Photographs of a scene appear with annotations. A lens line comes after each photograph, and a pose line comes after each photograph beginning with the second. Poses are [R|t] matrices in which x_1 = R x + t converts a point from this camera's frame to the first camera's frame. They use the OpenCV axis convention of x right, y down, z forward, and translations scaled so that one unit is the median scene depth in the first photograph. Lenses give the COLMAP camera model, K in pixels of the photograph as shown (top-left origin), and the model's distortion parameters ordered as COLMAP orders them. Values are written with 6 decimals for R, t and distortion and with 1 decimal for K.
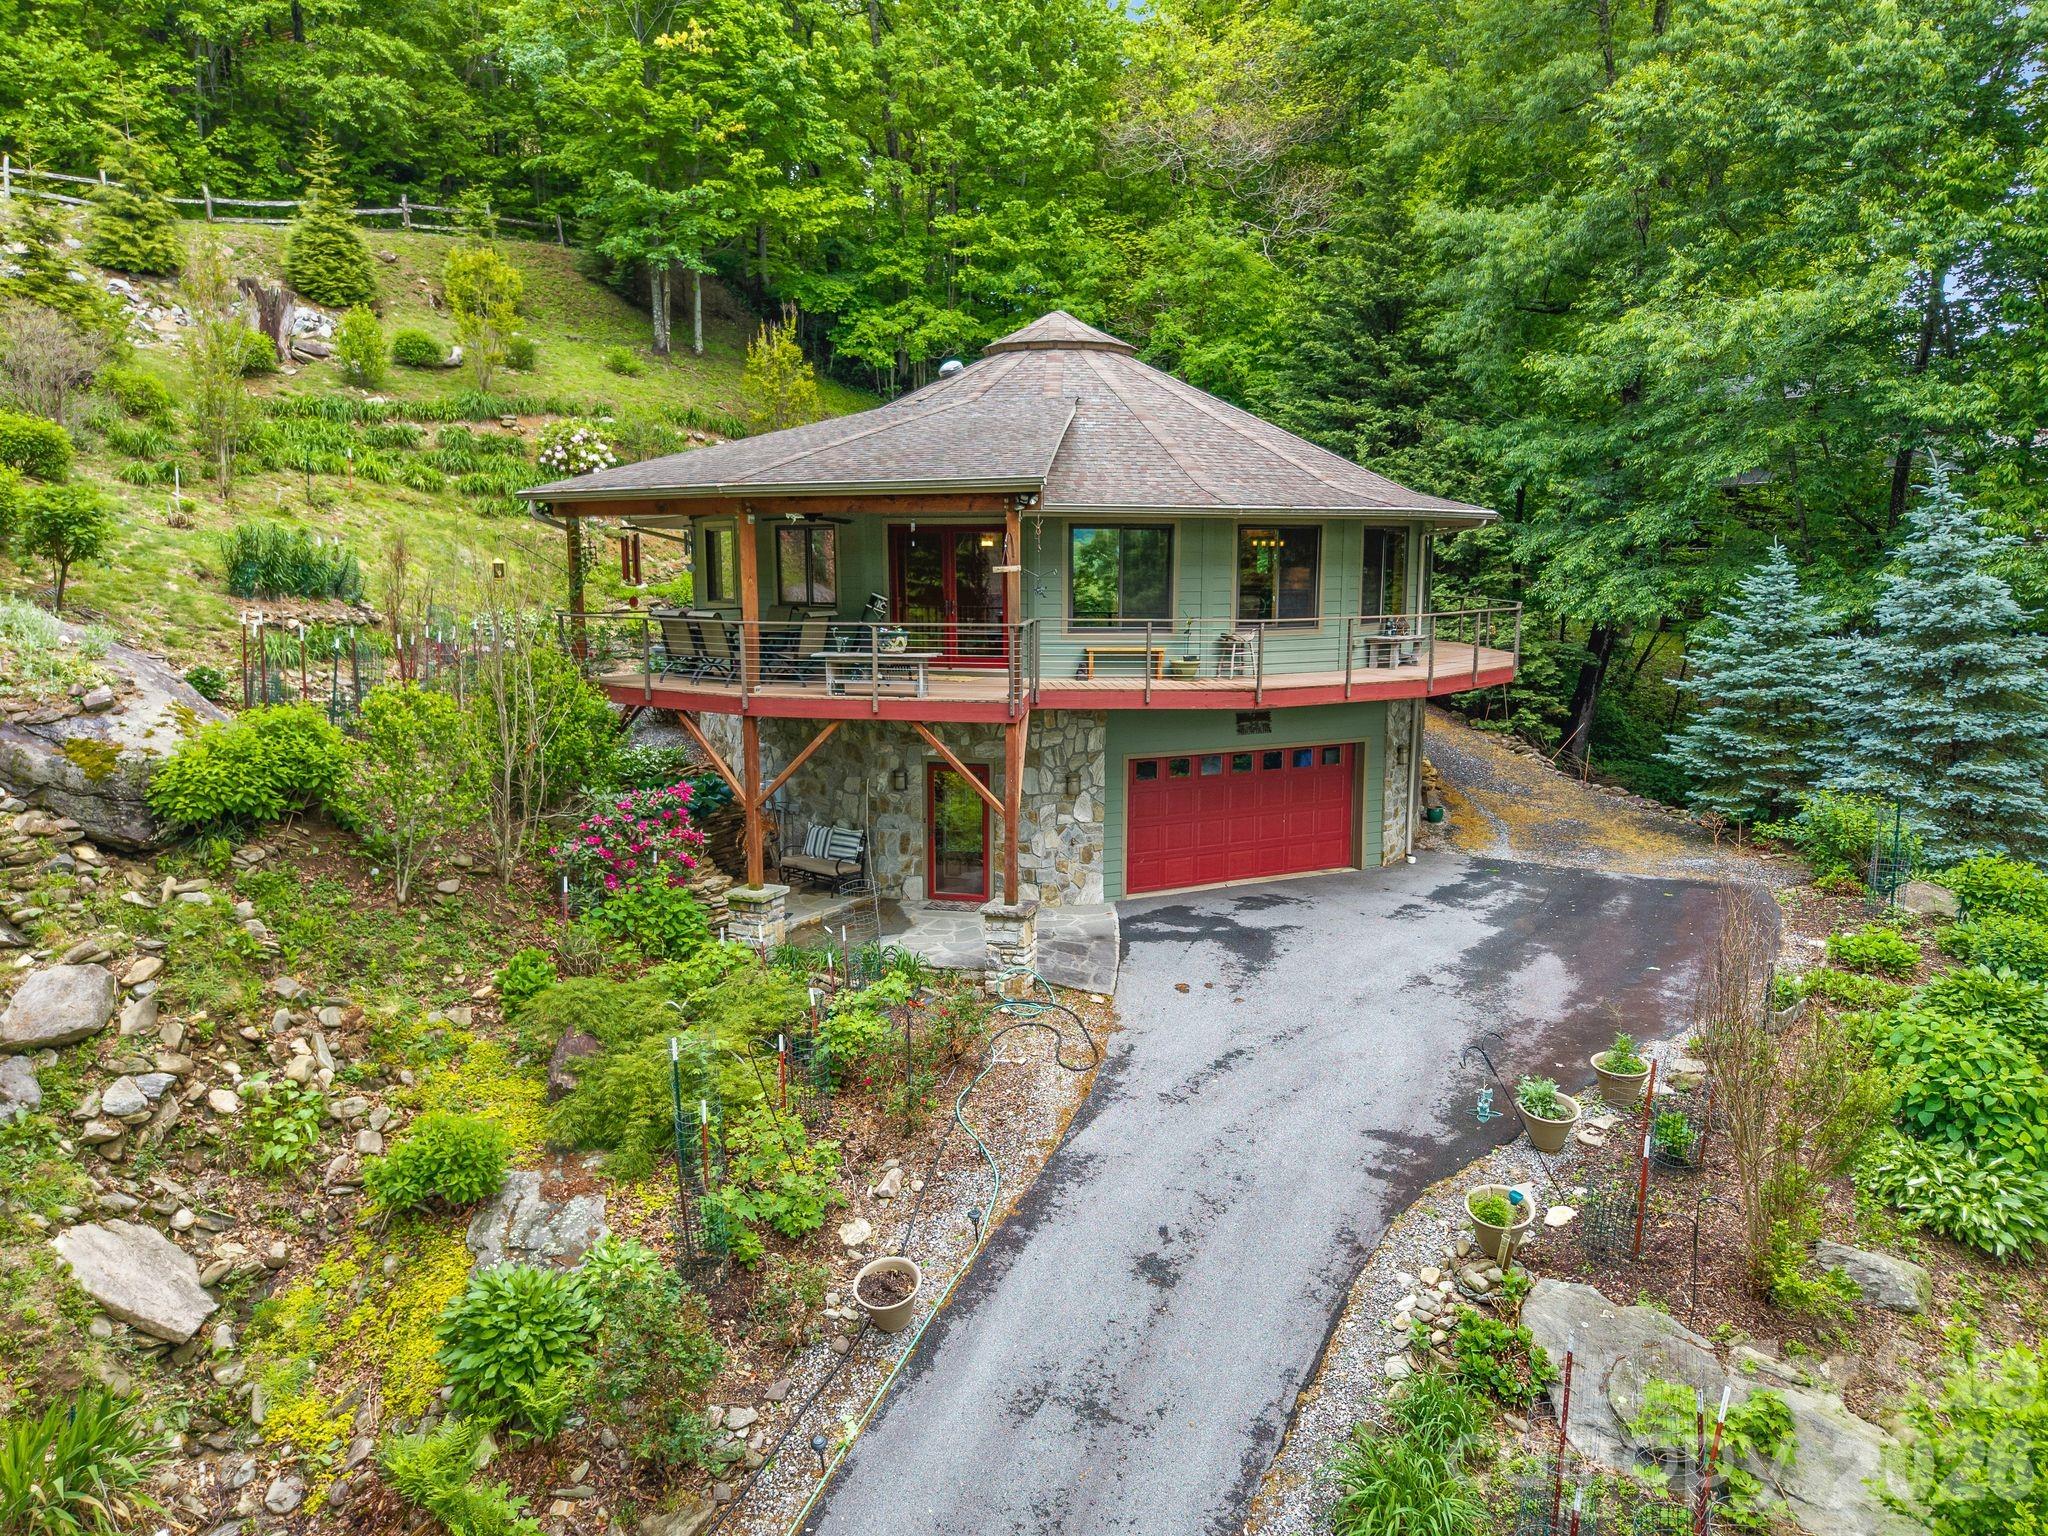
lens RADIAL K [[1434.0, 0, 1021.3], [0, 1434.0, 772.3], [0, 0, 1]] dist [-0.010103, 0.003764]
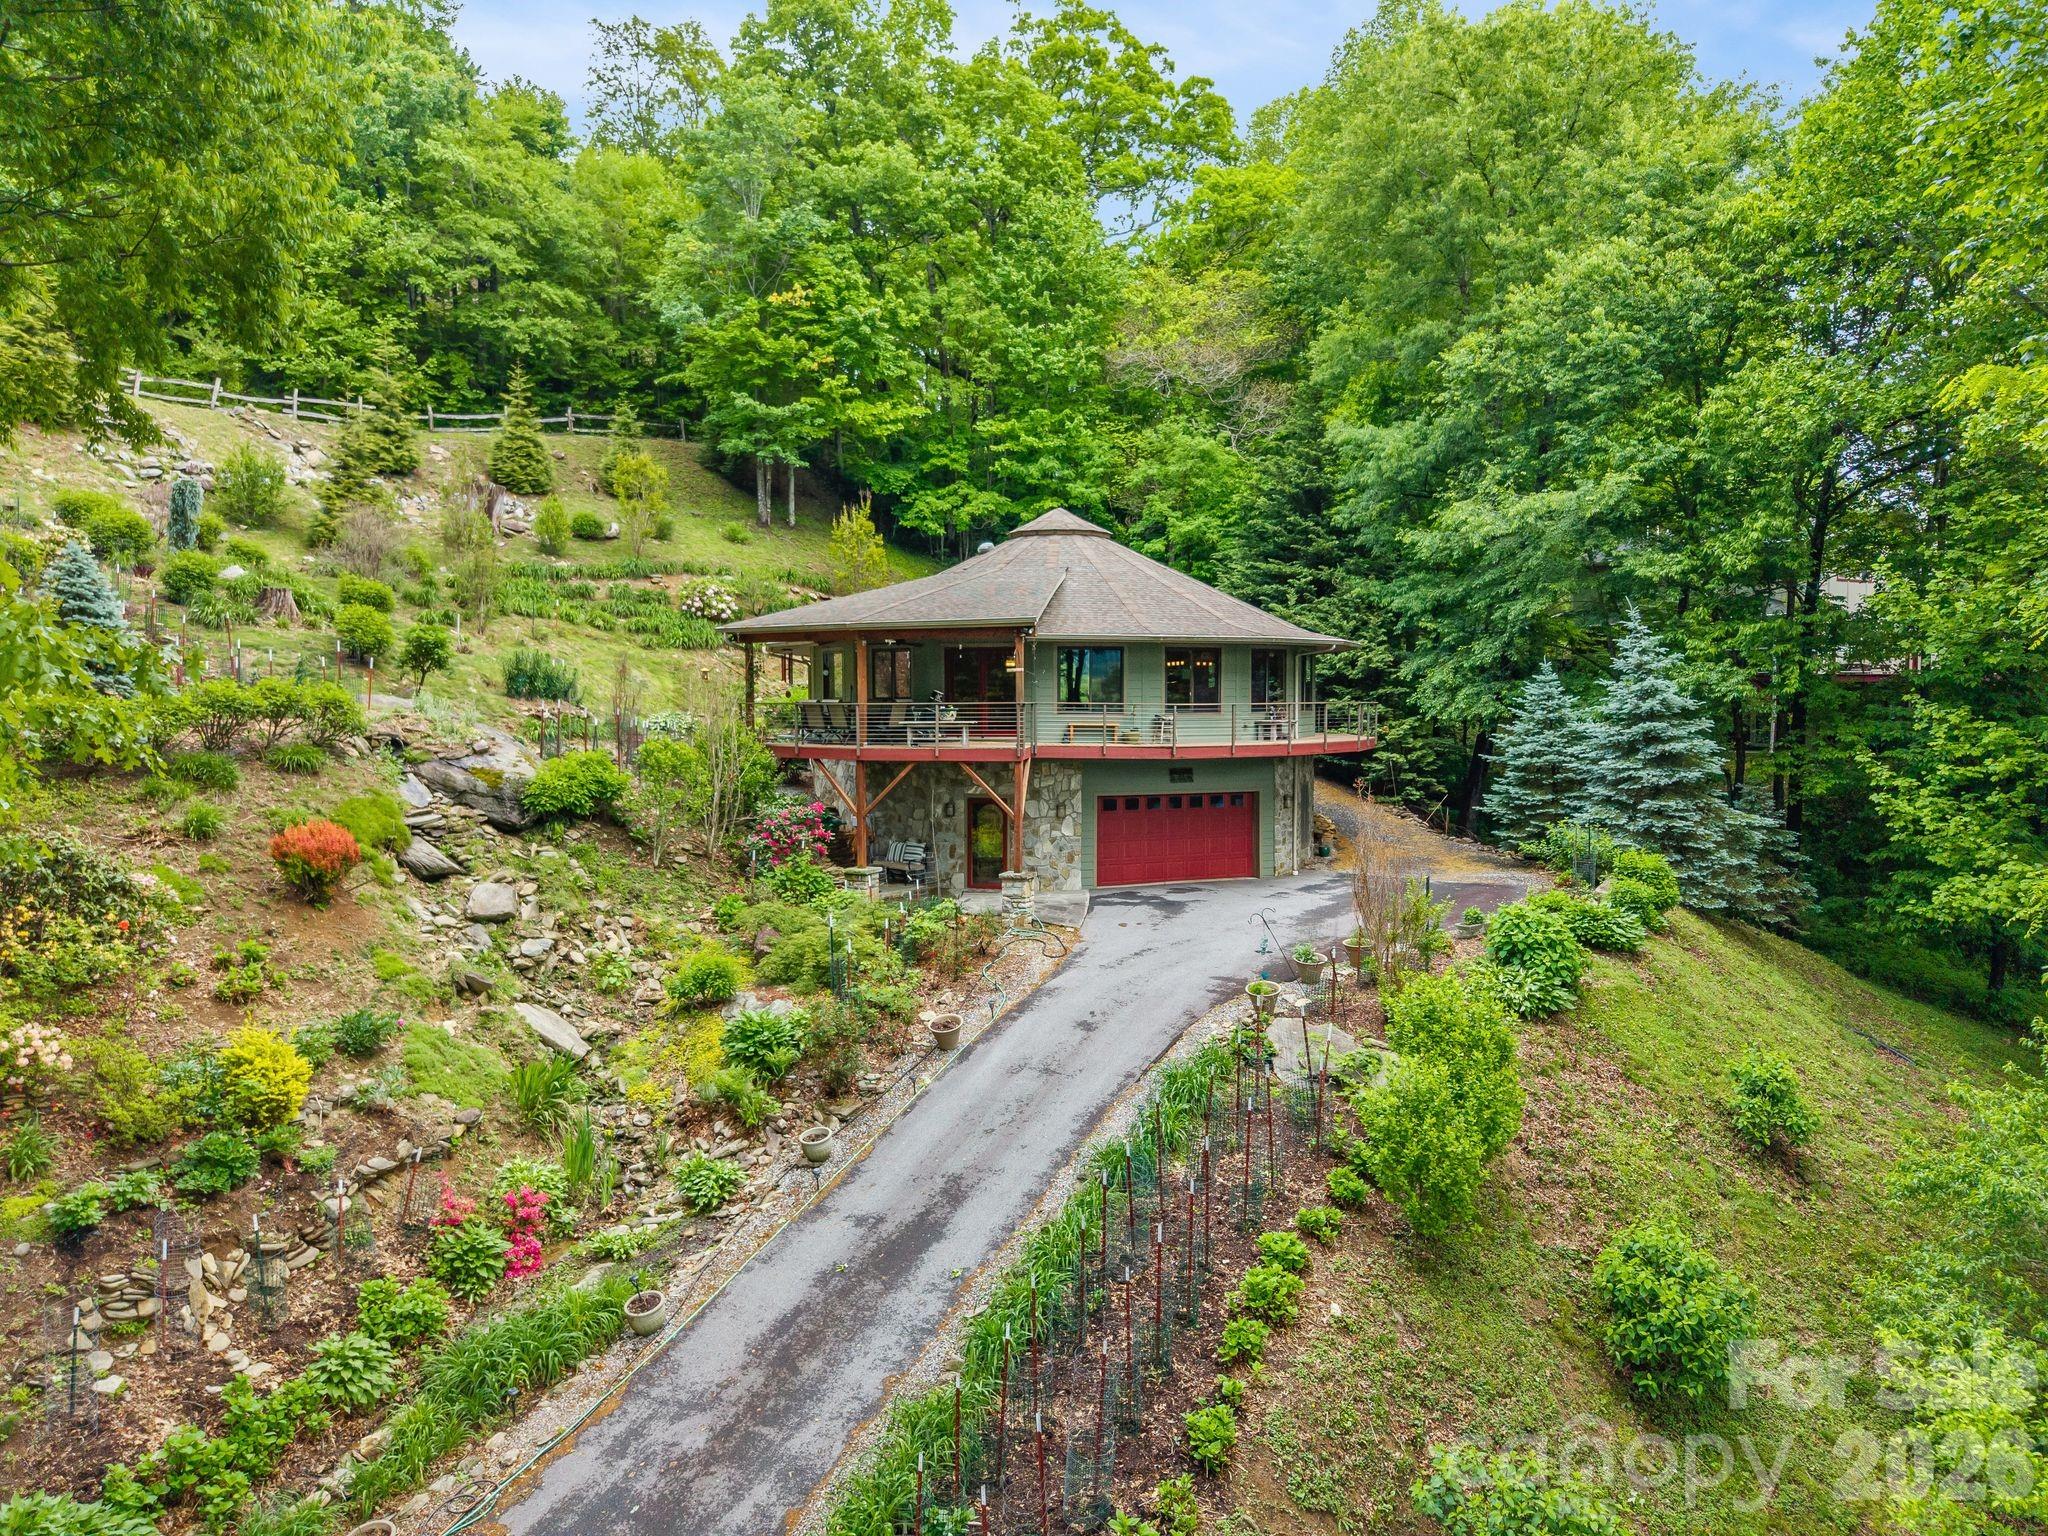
lens RADIAL K [[1434.0, 0, 1024.5], [0, 1434.0, 764.3], [0, 0, 1]] dist [-0.010103, 0.003764]
pose [[0.999650, -0.000043, -0.026471, 0.032005], [-0.002721, 0.994537, -0.104346, 0.102554], [0.026331, 0.104381, 0.994189, -0.475074]]
